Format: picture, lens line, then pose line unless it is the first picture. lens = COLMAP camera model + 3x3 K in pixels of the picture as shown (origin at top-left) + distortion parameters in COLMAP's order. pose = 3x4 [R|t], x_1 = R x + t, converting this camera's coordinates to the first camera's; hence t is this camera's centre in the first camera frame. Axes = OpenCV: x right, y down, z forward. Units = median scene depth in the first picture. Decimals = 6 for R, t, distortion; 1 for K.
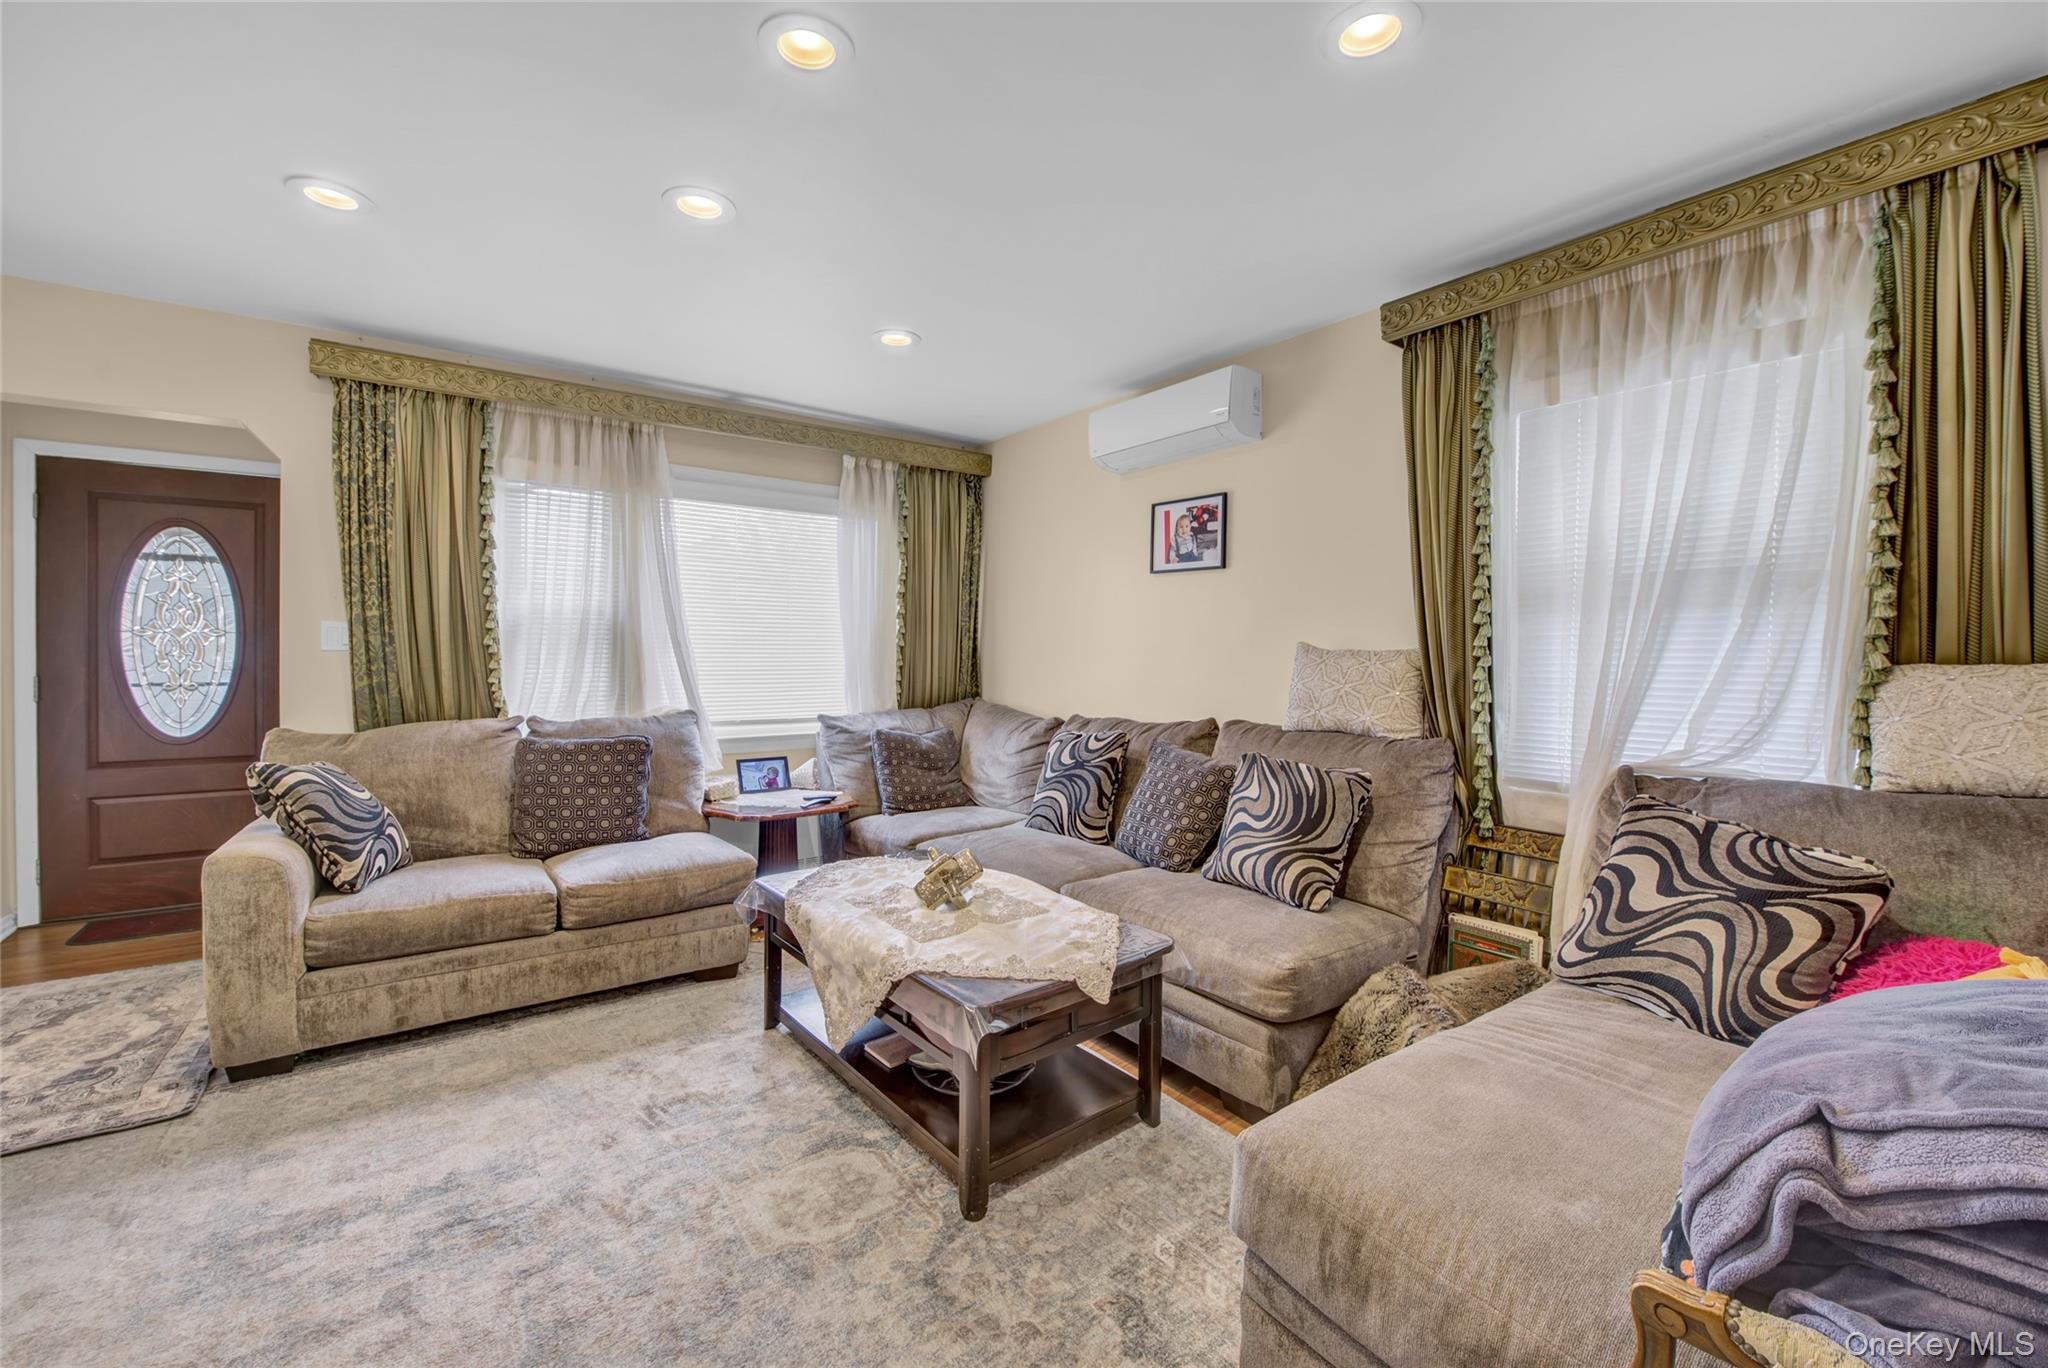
lens RADIAL K [[809.3, 0, 1015.5], [0, 809.3, 670.2], [0, 0, 1]] dist [-0.018377, -0.001134]
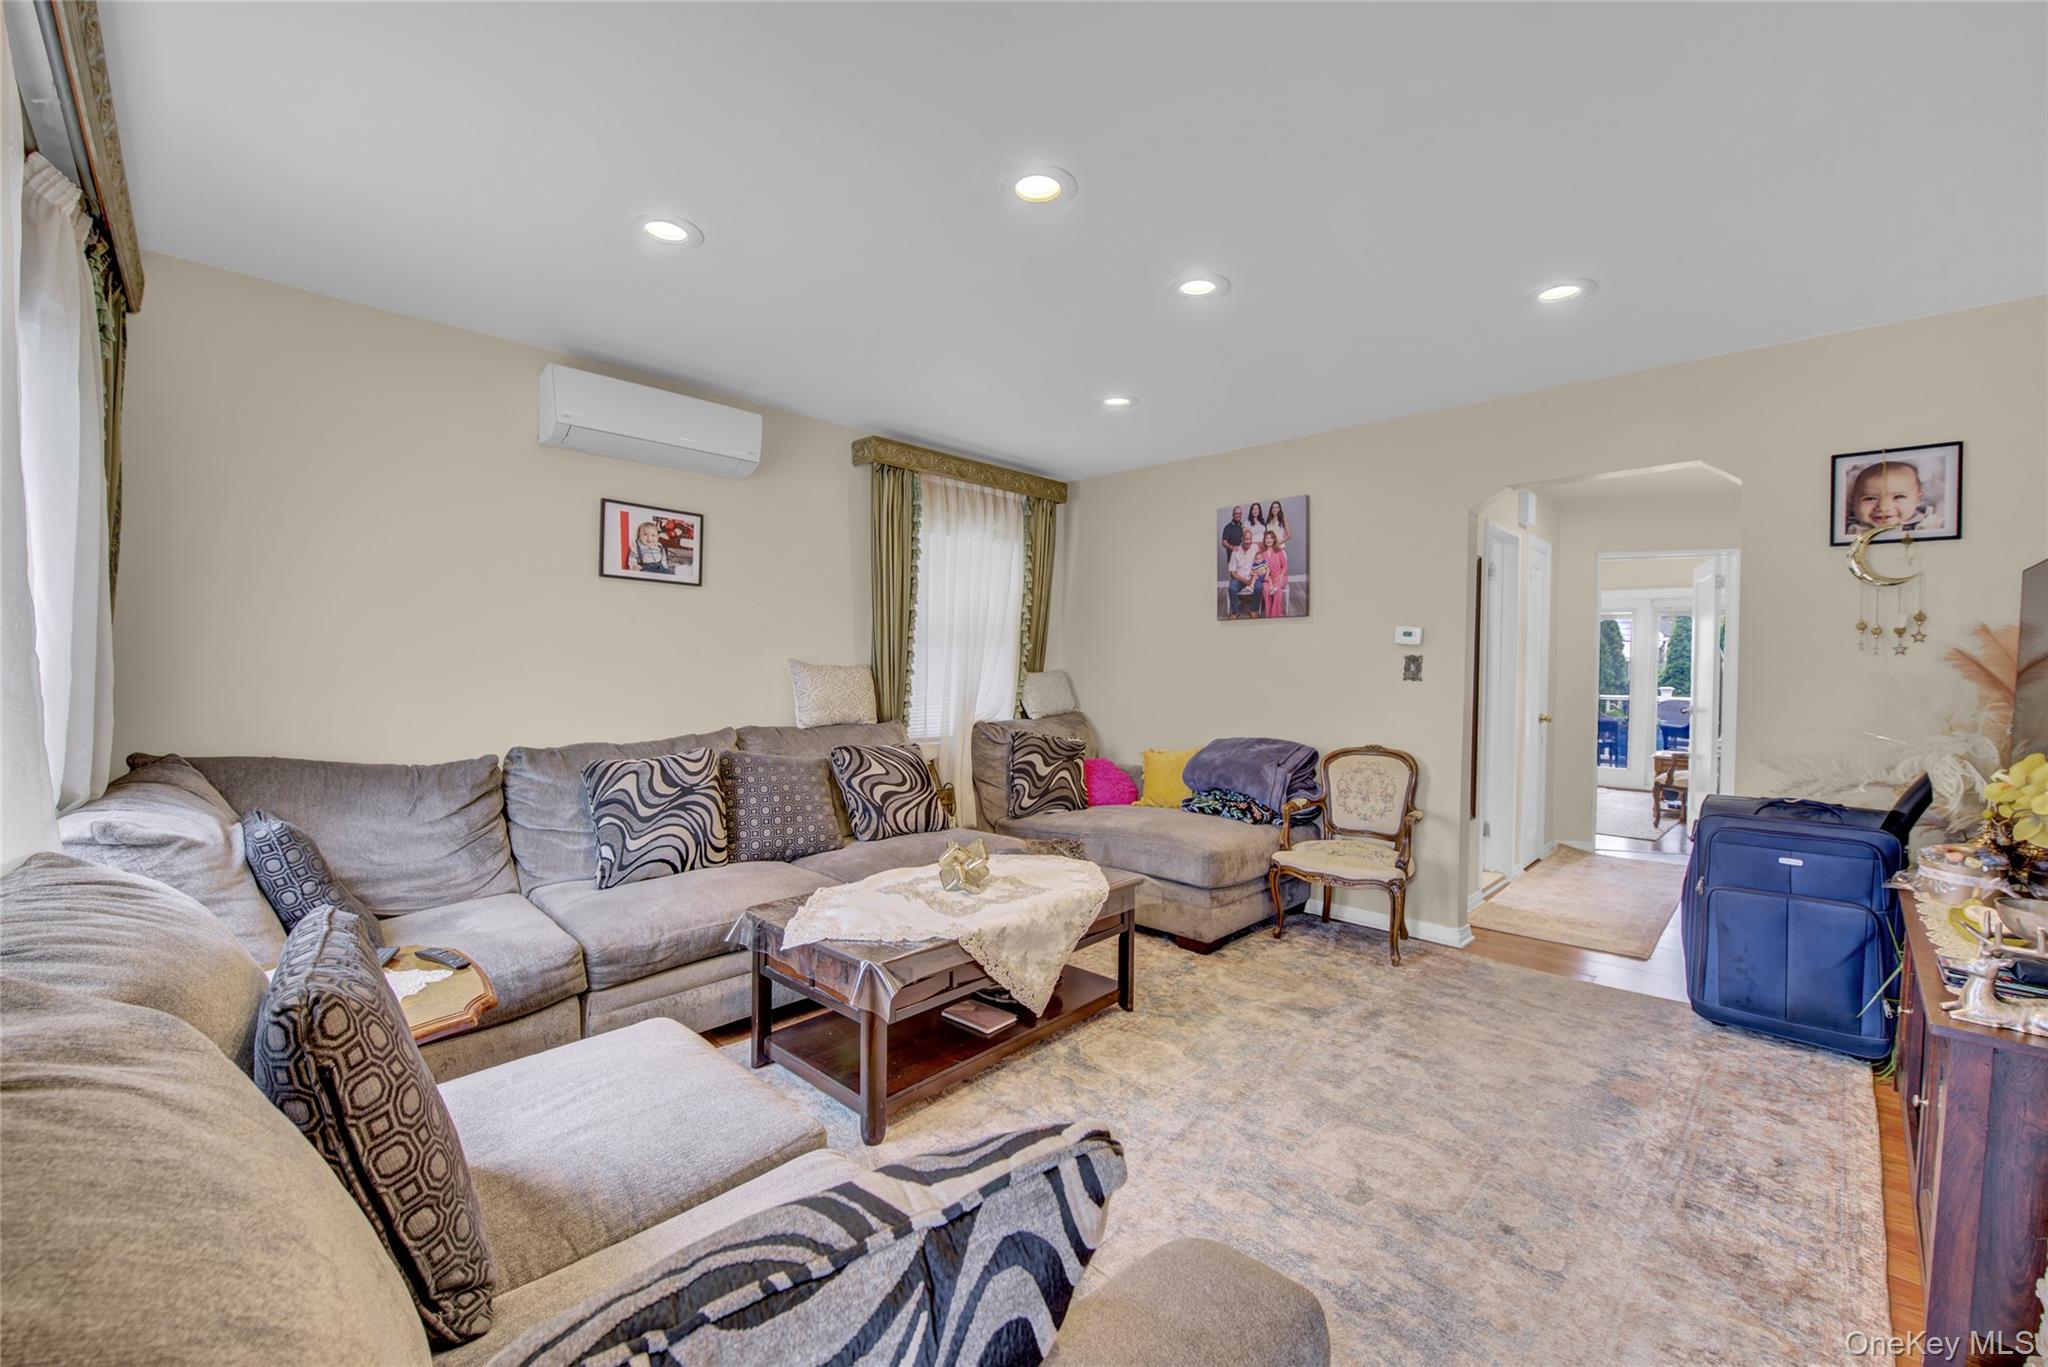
lens RADIAL K [[809.3, 0, 1021.3], [0, 809.3, 690.0], [0, 0, 1]] dist [-0.018377, -0.001134]
pose [[-0.151313, -0.029747, 0.988038, -0.834782], [0.014777, 0.999367, 0.032352, -0.019177], [-0.988375, 0.019496, -0.150778, 0.737843]]
